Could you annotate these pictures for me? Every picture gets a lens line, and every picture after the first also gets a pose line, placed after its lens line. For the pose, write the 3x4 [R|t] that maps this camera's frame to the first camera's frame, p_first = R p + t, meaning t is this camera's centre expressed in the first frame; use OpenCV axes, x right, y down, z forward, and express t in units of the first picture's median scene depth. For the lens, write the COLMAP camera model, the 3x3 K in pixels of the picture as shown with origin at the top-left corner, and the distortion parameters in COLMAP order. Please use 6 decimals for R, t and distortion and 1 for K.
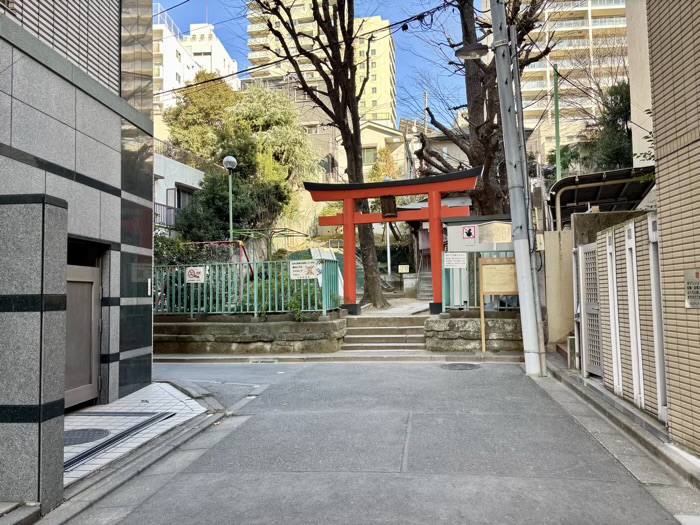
lens RADIAL K [[526.6, 0, 349.5], [0, 526.6, 267.3], [0, 0, 1]] dist [0.029604, -0.004177]
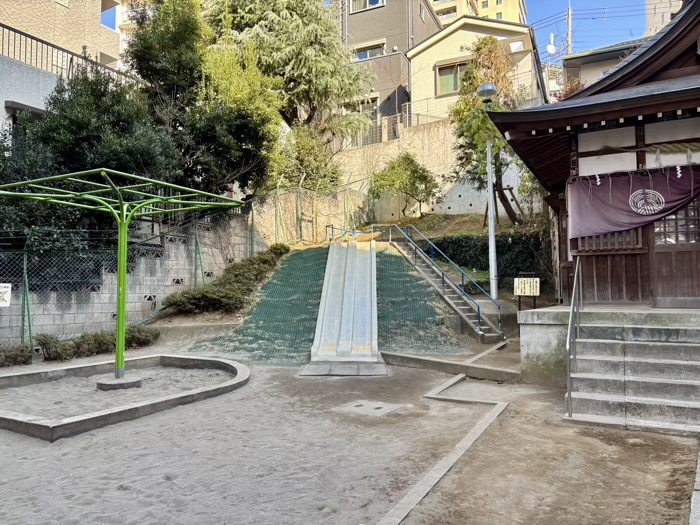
lens RADIAL K [[526.6, 0, 349.5], [0, 526.6, 267.3], [0, 0, 1]] dist [0.029604, -0.004177]
pose [[0.971846, -0.002940, -0.235599, 0.062513], [0.003958, 0.999985, 0.003846, -0.014351], [0.235584, -0.004670, 0.971843, 0.531834]]
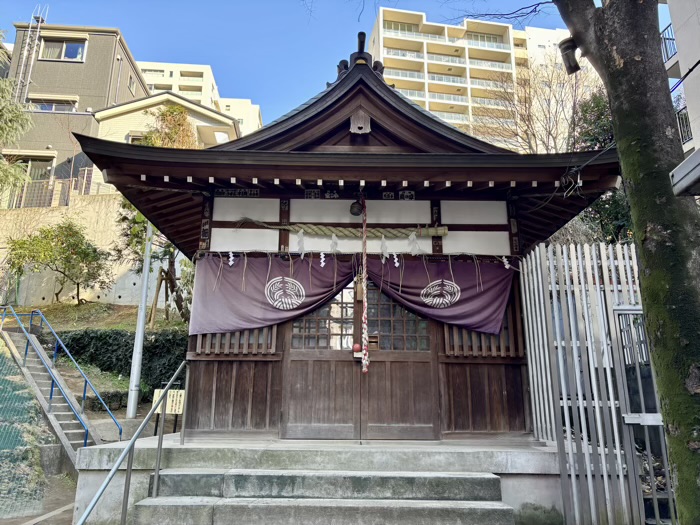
lens RADIAL K [[526.6, 0, 349.5], [0, 526.6, 267.3], [0, 0, 1]] dist [0.029604, -0.004177]
pose [[0.965435, 0.088869, 0.245025, 0.119606], [-0.038448, 0.978351, -0.203349, -0.015044], [-0.257792, 0.186899, 0.947952, 0.628714]]
